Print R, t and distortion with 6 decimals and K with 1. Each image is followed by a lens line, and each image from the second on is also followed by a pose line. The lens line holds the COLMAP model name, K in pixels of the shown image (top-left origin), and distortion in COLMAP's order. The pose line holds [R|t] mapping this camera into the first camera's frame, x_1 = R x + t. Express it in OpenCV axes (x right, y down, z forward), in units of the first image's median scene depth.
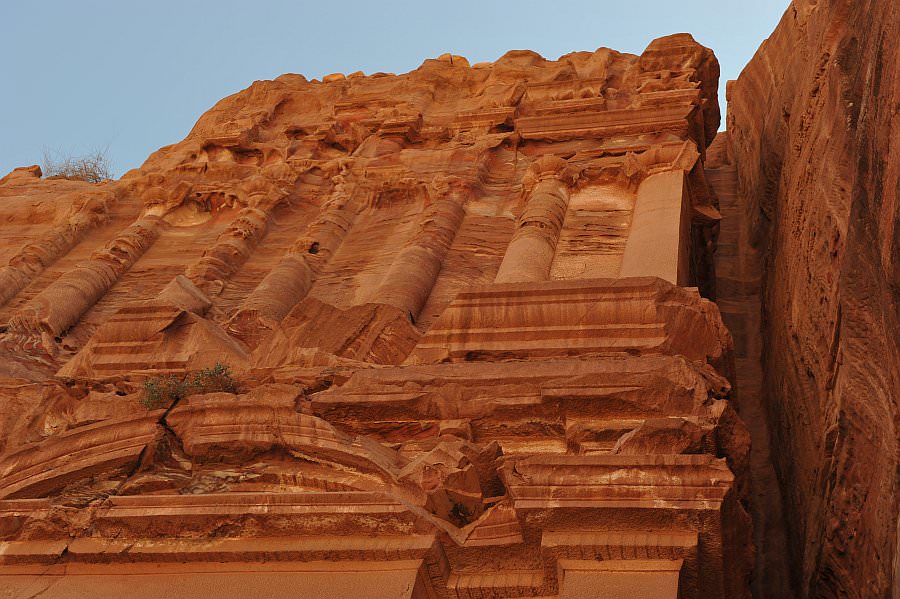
lens RADIAL K [[1277.6, 0, 450.0], [0, 1277.6, 299.5], [0, 0, 1]] dist [0.119057, 0.003608]
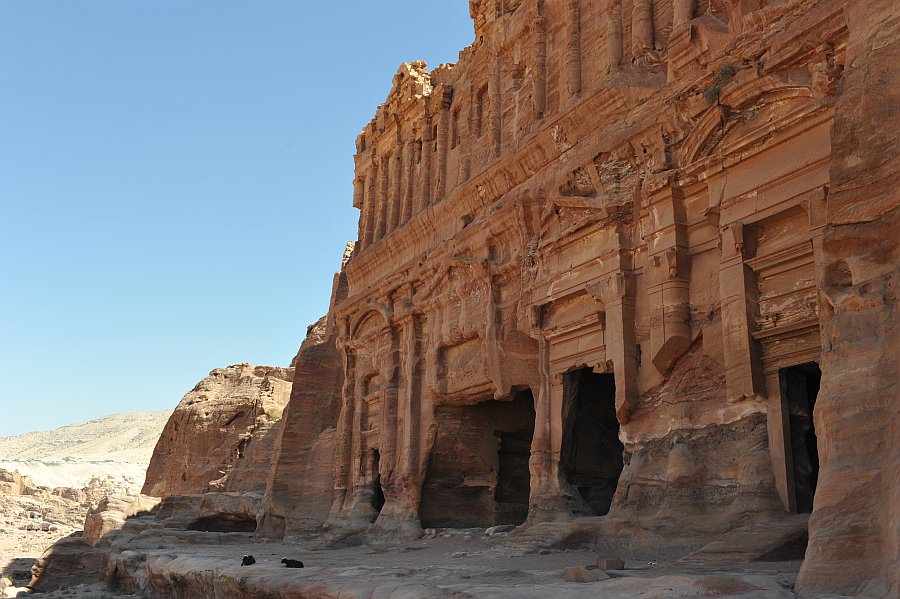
lens RADIAL K [[854.7, 0, 450.0], [0, 854.7, 299.5], [0, 0, 1]] dist [0.024136, 0.008942]
pose [[0.594041, -0.385593, -0.705998, 0.533715], [0.754282, 0.572029, 0.322244, -0.660058], [0.279597, -0.723948, 0.630655, -0.538235]]
